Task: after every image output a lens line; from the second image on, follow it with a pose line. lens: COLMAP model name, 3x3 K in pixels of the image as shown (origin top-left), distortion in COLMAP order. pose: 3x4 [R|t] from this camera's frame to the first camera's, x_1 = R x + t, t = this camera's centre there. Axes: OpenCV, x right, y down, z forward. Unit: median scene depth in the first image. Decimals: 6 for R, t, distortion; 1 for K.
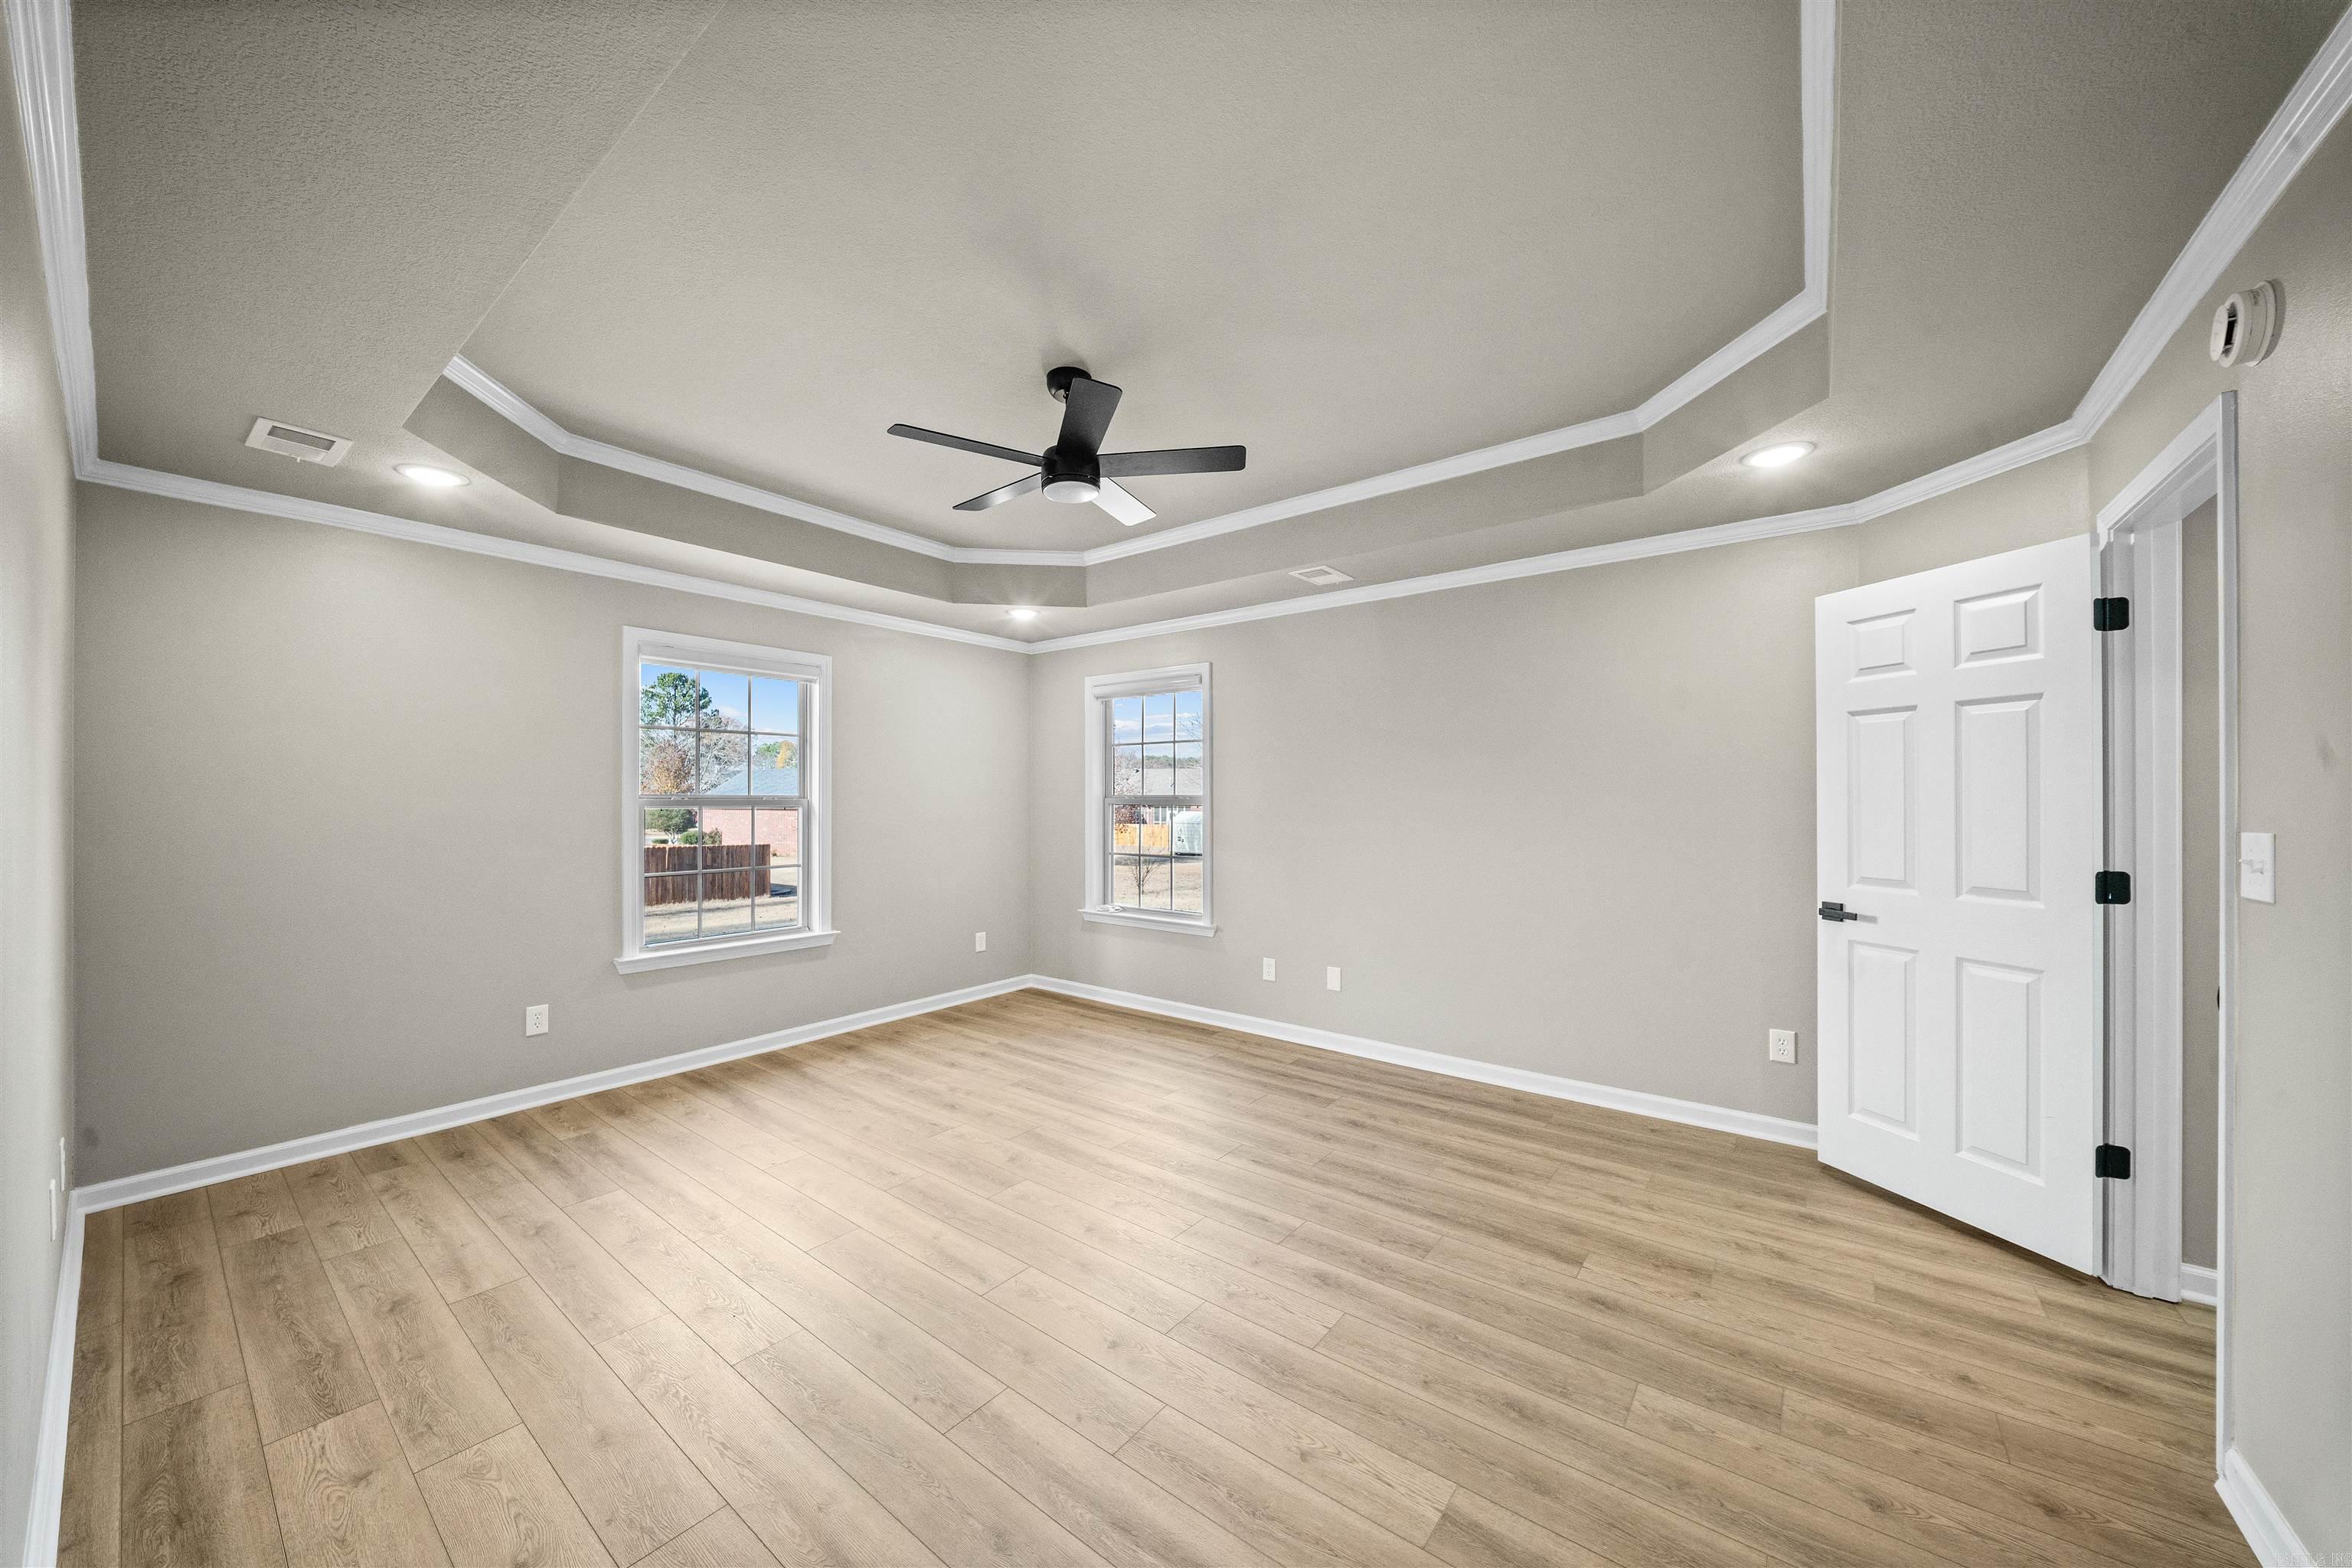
lens RADIAL K [[828.8, 0, 1135.1], [0, 828.8, 791.3], [0, 0, 1]] dist [0.004473, -0.004142]
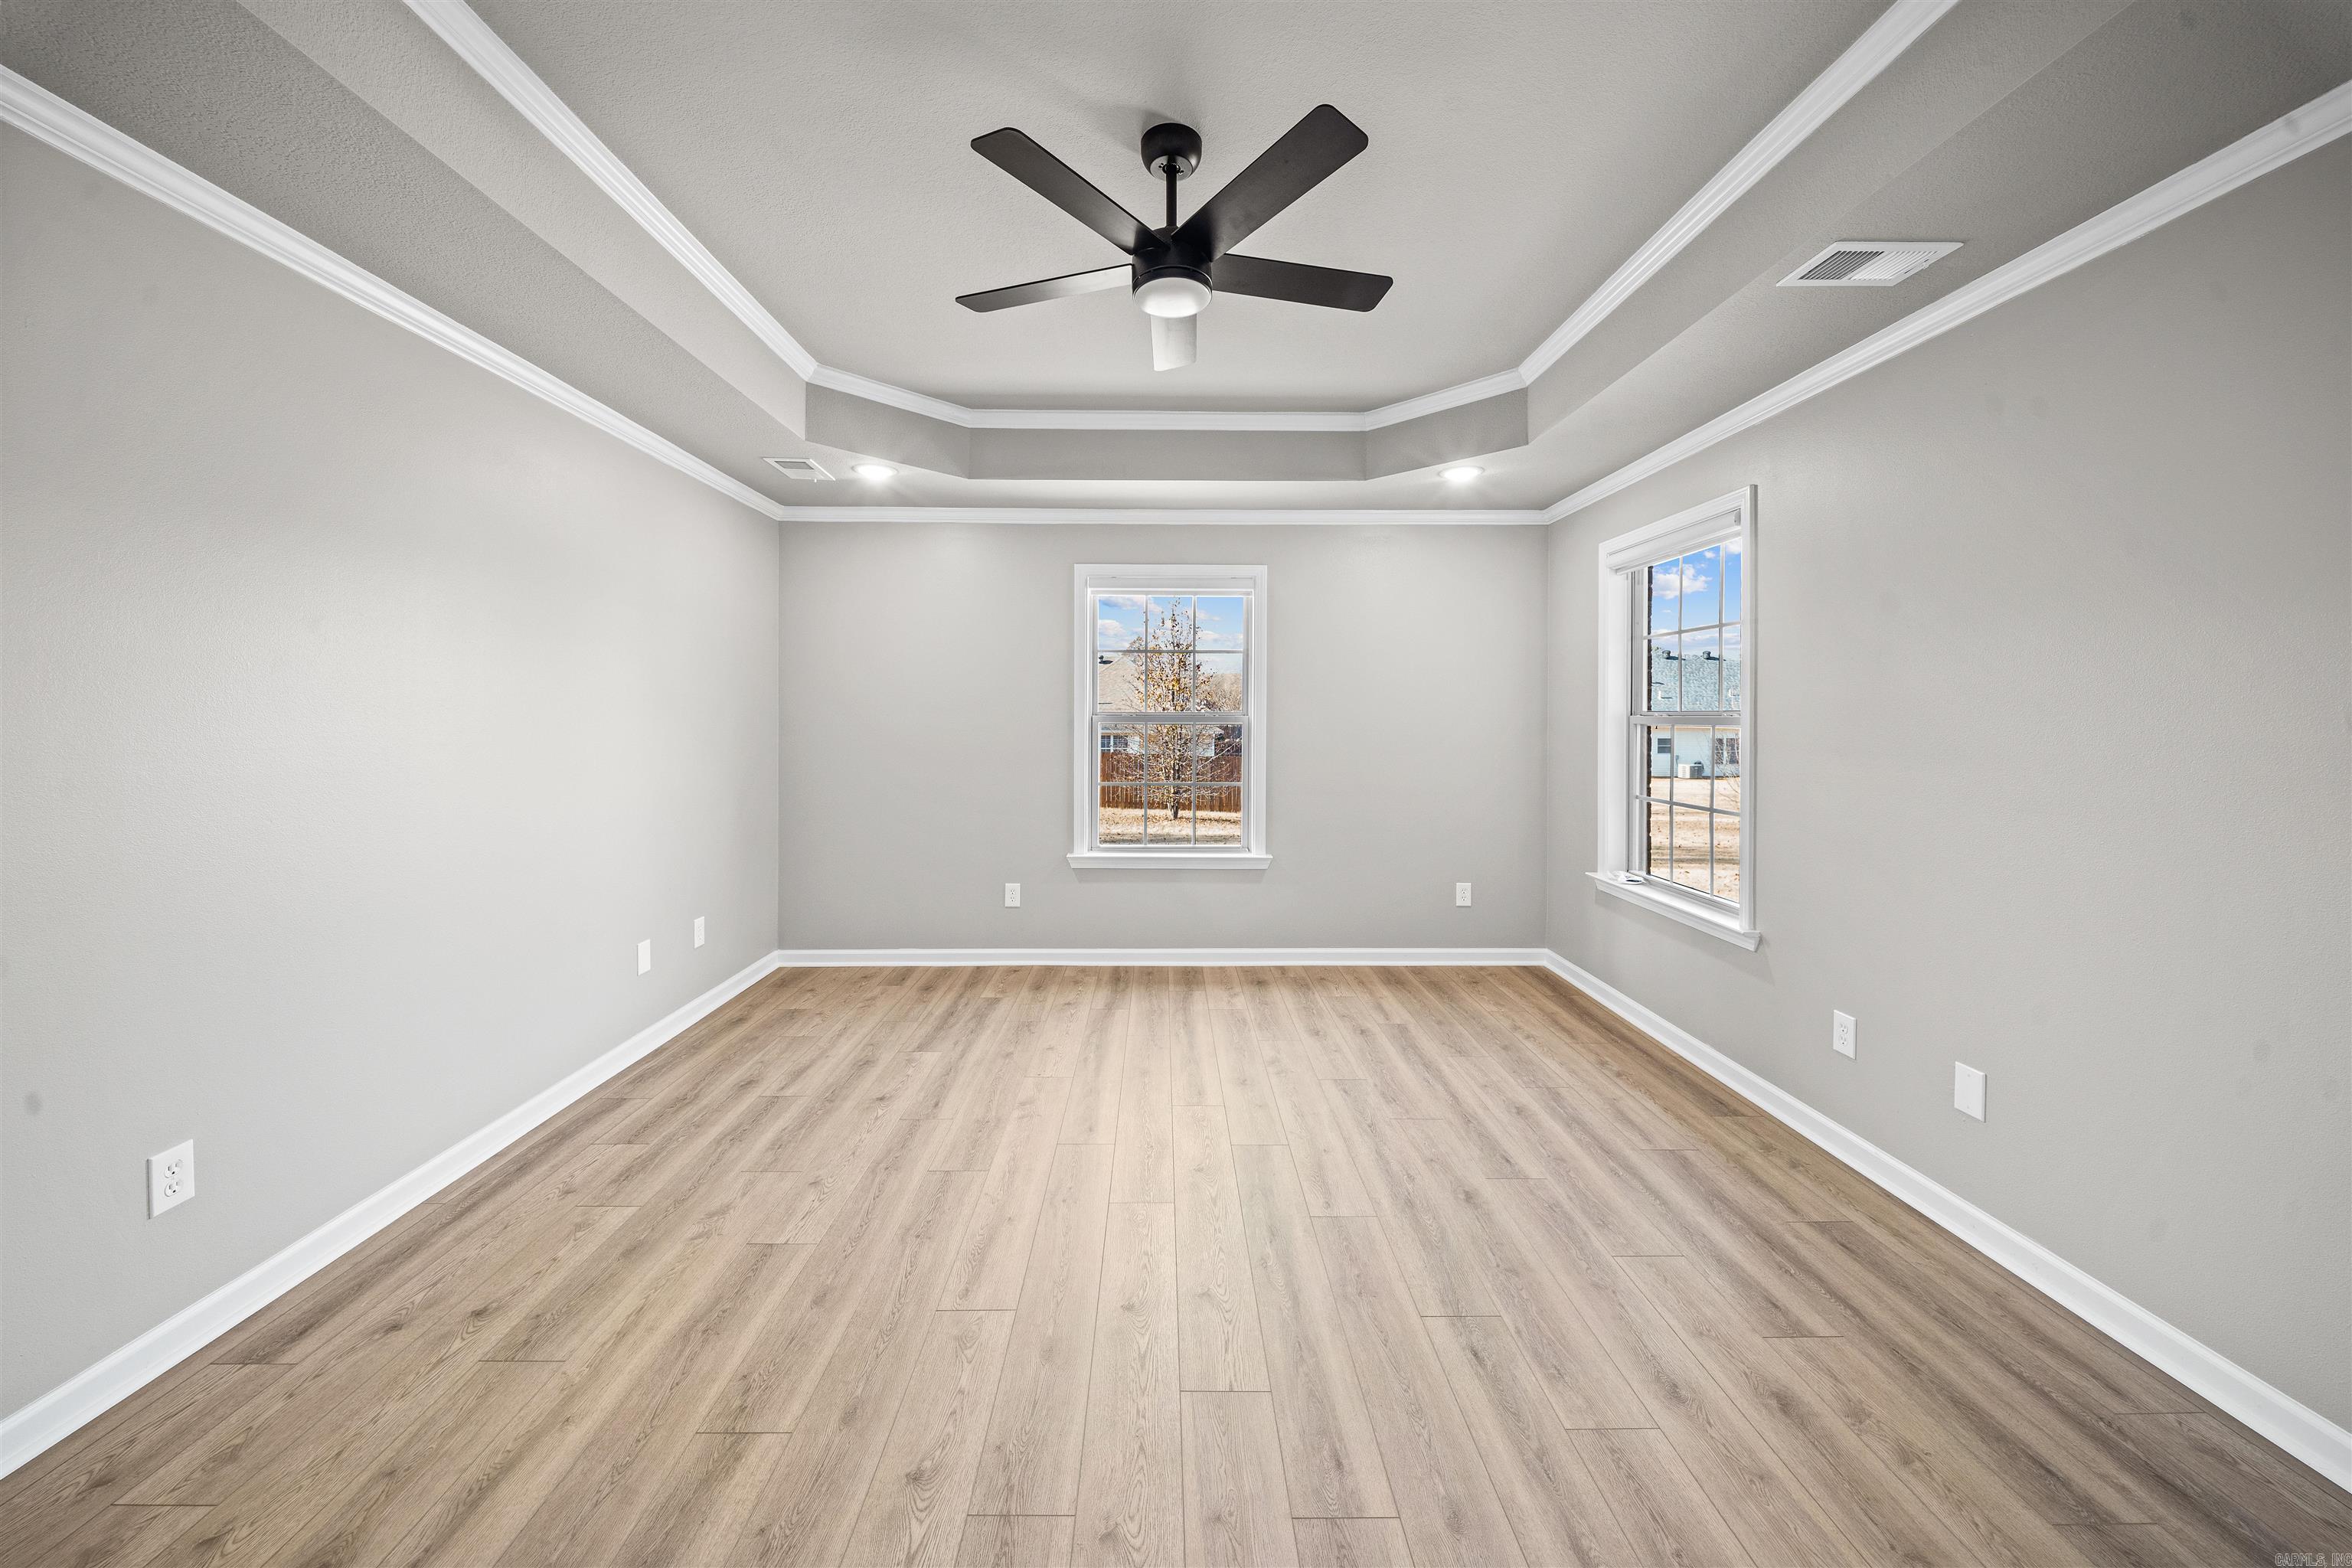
lens RADIAL K [[828.8, 0, 1152.1], [0, 828.8, 718.8], [0, 0, 1]] dist [0.004473, -0.004142]
pose [[0.639703, 0.005655, -0.768602, 0.304533], [0.005156, 0.999919, 0.011648, 0.001549], [0.768605, -0.011414, 0.639622, 0.328920]]
